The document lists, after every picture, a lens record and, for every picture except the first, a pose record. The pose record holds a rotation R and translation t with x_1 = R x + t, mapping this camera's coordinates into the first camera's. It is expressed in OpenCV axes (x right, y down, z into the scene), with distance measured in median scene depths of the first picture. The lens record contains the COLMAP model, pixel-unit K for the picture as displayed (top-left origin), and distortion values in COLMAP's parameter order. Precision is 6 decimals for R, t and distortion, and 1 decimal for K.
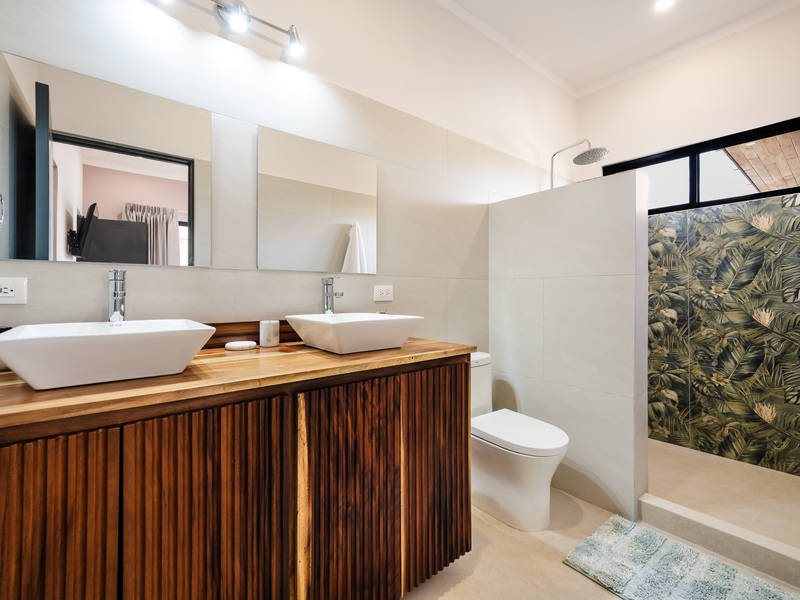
lens RADIAL K [[356.6, 0, 400.3], [0, 356.6, 296.0], [0, 0, 1]] dist [0.007021, -0.000797]
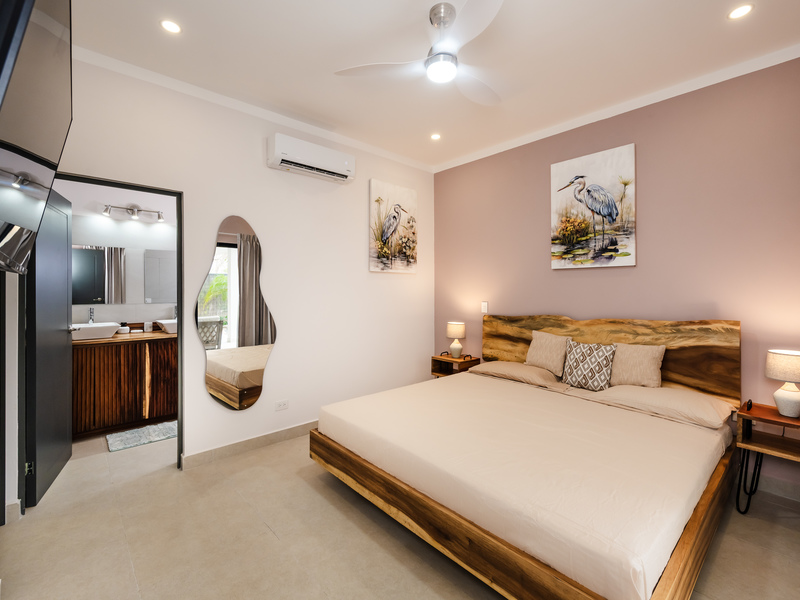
lens RADIAL K [[356.6, 0, 399.4], [0, 356.6, 296.8], [0, 0, 1]] dist [0.007021, -0.000797]
pose [[0.997335, -0.001114, 0.072950, 1.962037], [0.000636, 0.999978, 0.006573, -0.208532], [-0.072955, -0.006509, 0.997314, -2.722224]]
